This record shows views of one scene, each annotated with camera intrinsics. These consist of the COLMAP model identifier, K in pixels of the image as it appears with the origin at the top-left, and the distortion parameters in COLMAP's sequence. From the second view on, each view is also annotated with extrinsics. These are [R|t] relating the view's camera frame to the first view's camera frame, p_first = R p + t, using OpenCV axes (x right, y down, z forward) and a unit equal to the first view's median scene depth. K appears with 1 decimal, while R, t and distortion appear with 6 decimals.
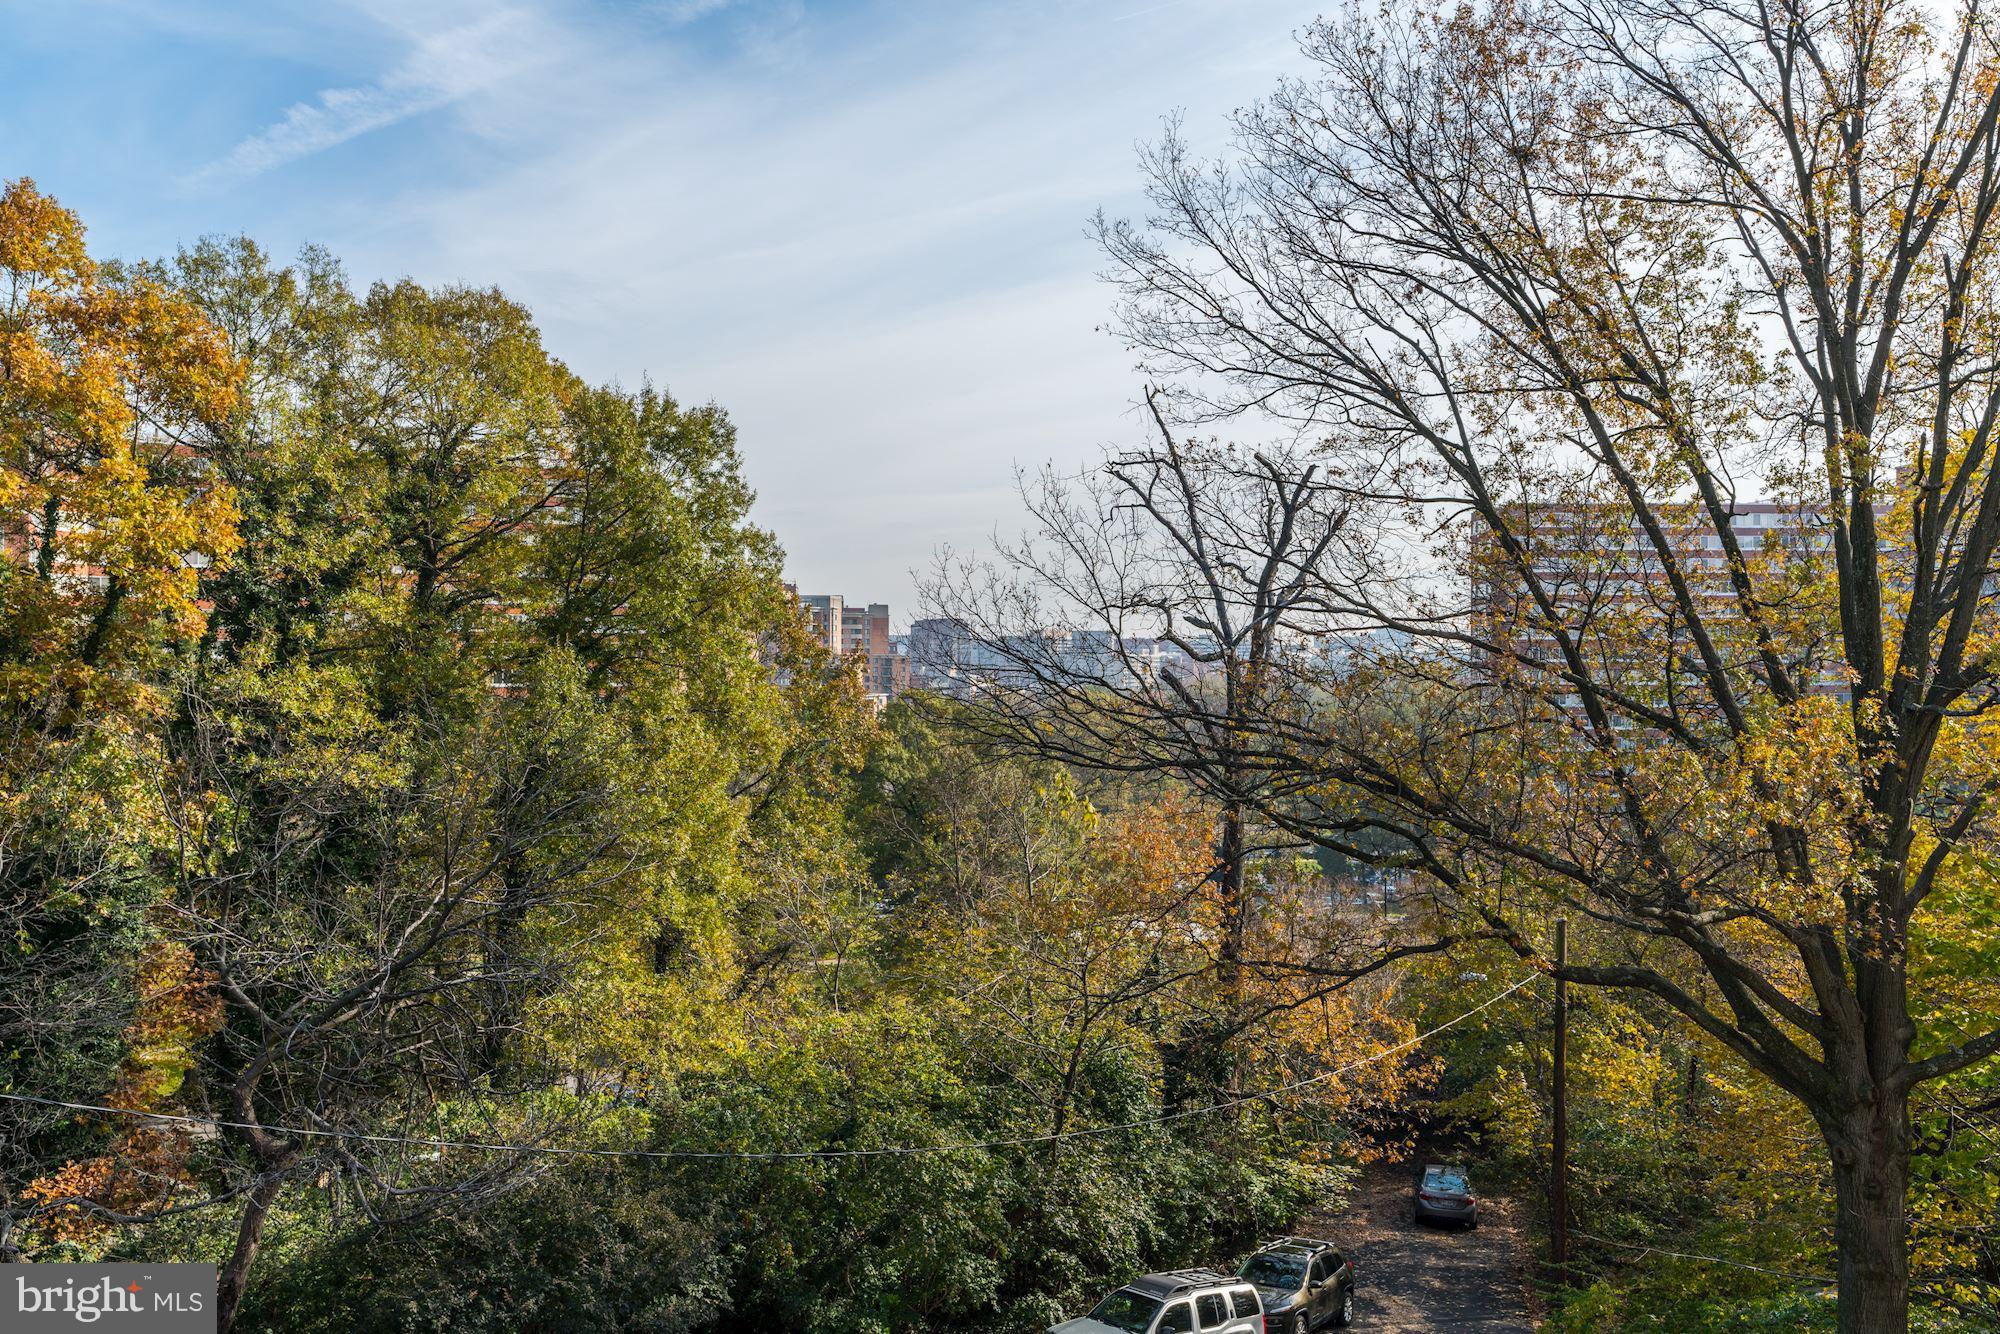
lens RADIAL K [[1533.7, 0, 963.5], [0, 1533.7, 676.1], [0, 0, 1]] dist [0.008480, -0.003739]
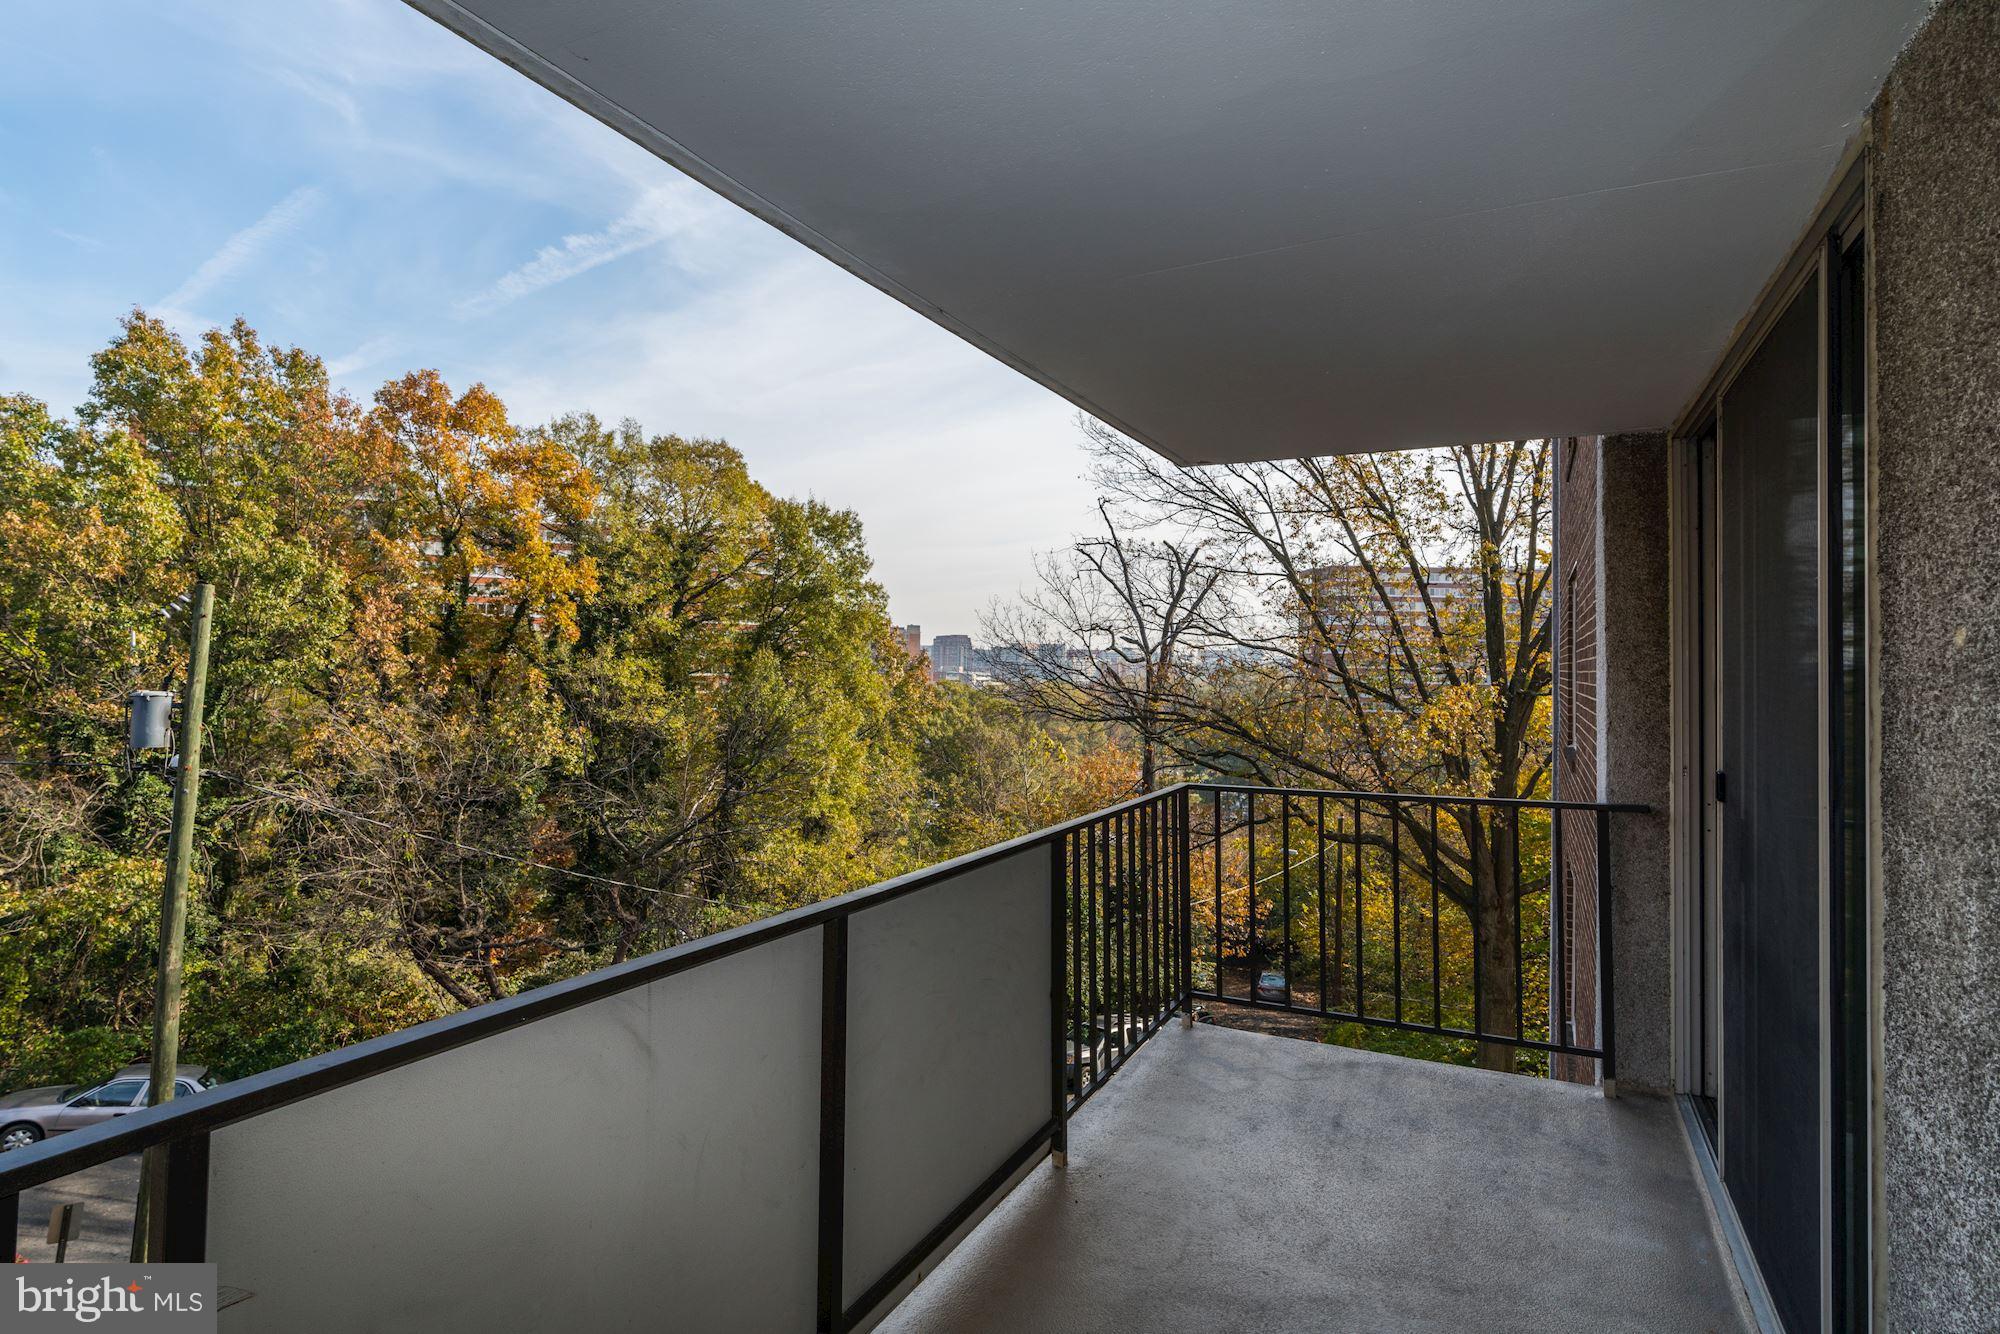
lens RADIAL K [[1015.7, 0, 981.2], [0, 1015.7, 655.0], [0, 0, 1]] dist [-0.000311, -0.000110]
pose [[0.999809, 0.013071, 0.014548, -0.035505], [-0.012808, 0.999756, -0.017997, 0.005200], [-0.014780, 0.017807, 0.999732, -0.158359]]
